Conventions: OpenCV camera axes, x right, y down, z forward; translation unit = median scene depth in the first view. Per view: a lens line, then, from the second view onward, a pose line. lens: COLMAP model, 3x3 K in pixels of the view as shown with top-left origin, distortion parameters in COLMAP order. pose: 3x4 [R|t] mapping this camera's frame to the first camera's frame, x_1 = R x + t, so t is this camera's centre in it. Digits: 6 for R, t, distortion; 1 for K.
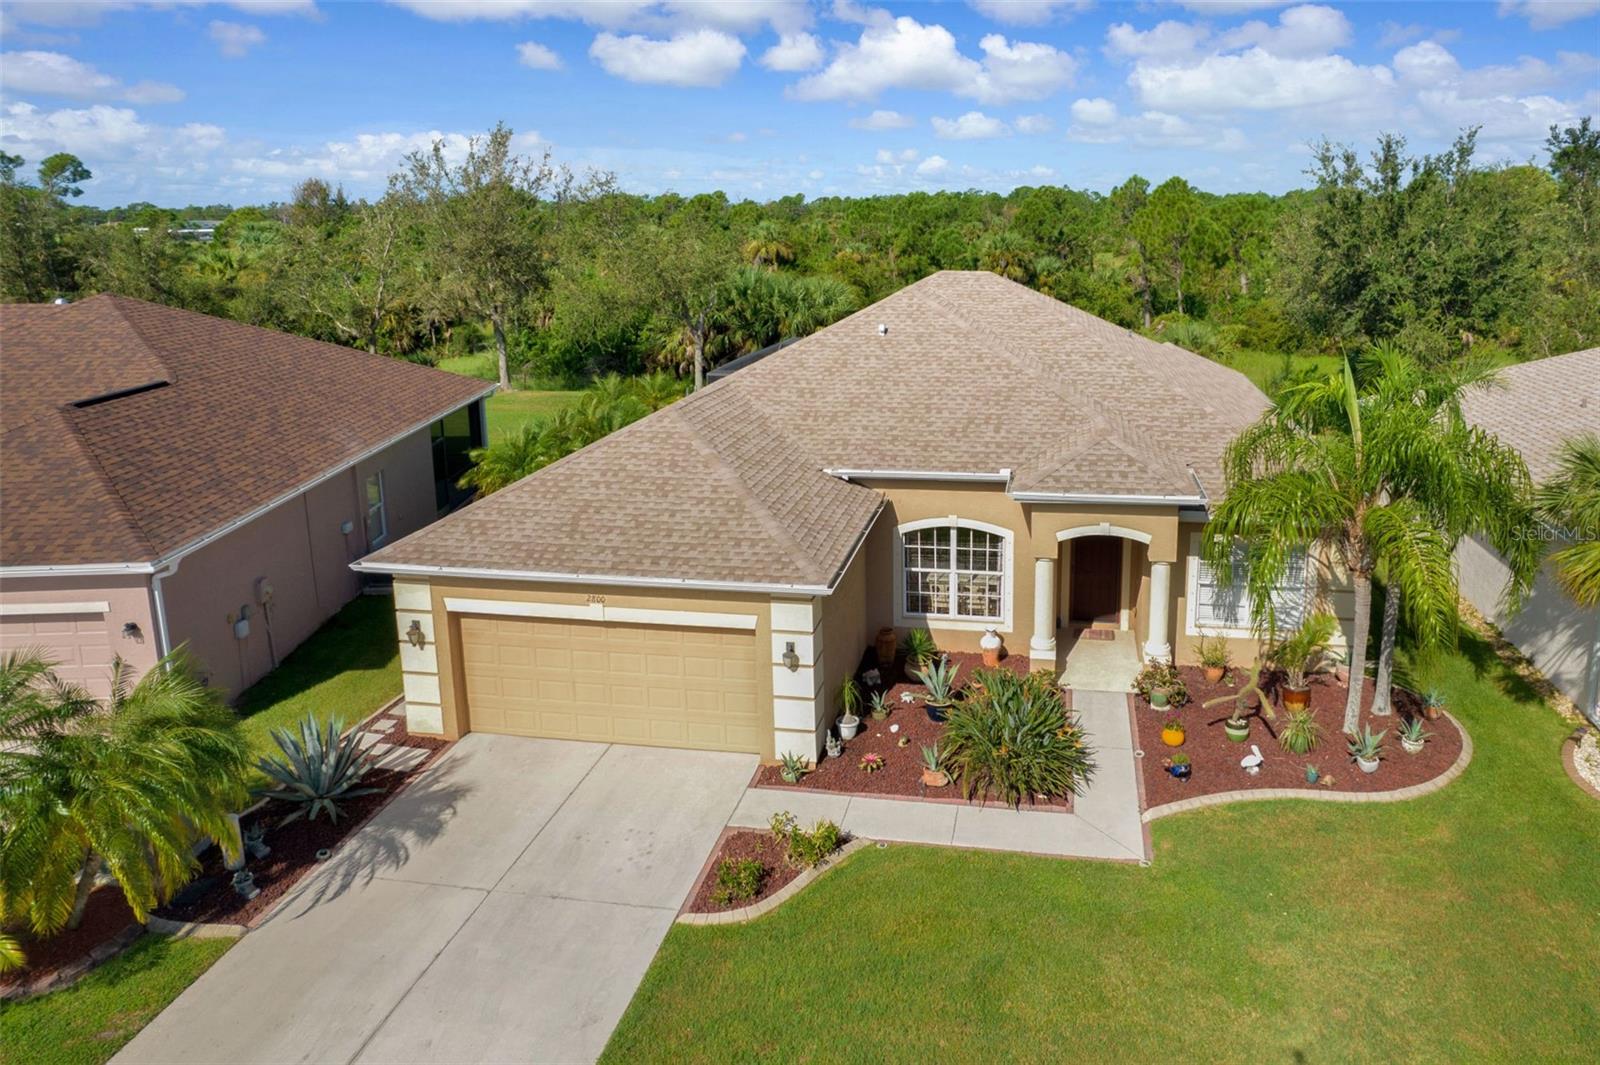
lens RADIAL K [[1057.0, 0, 921.1], [0, 1057.0, 425.4], [0, 0, 1]] dist [-0.034070, 0.001492]
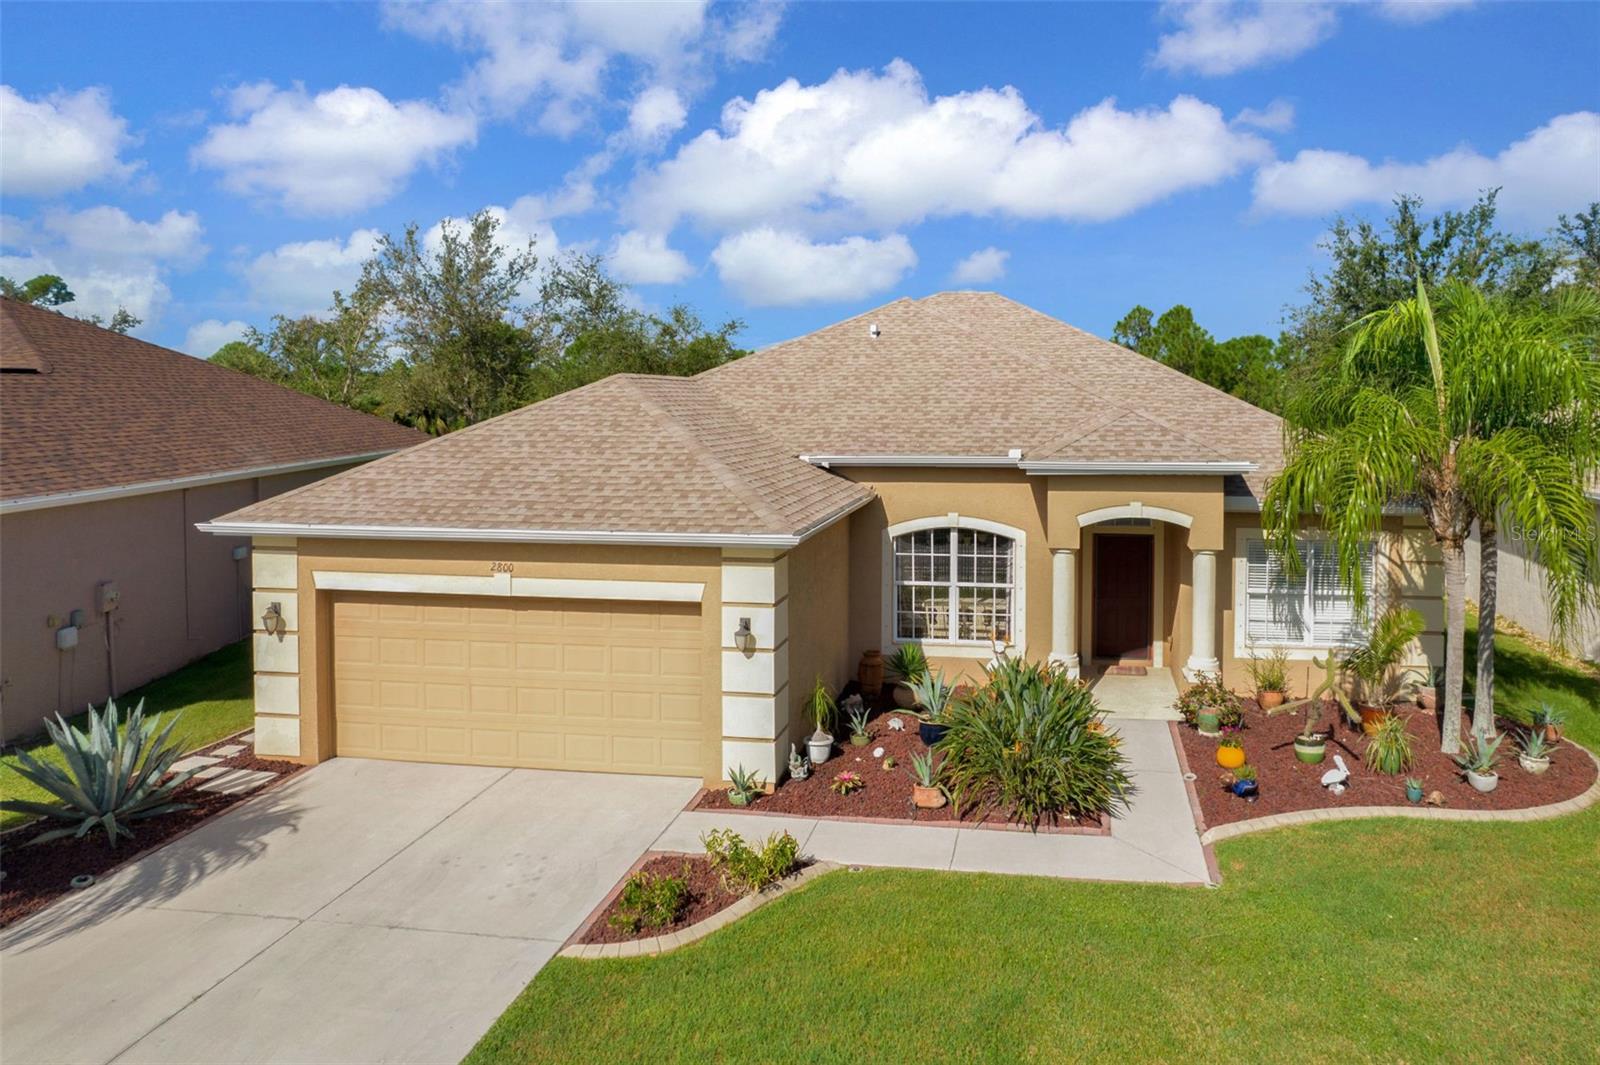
lens RADIAL K [[1061.9, 0, 951.1], [0, 1061.9, 416.3], [0, 0, 1]] dist [-0.039727, 0.005095]
pose [[0.999663, 0.005855, 0.025287, 0.007895], [-0.001450, 0.985303, -0.170810, 0.181584], [-0.025916, 0.170716, 0.984979, 0.184043]]
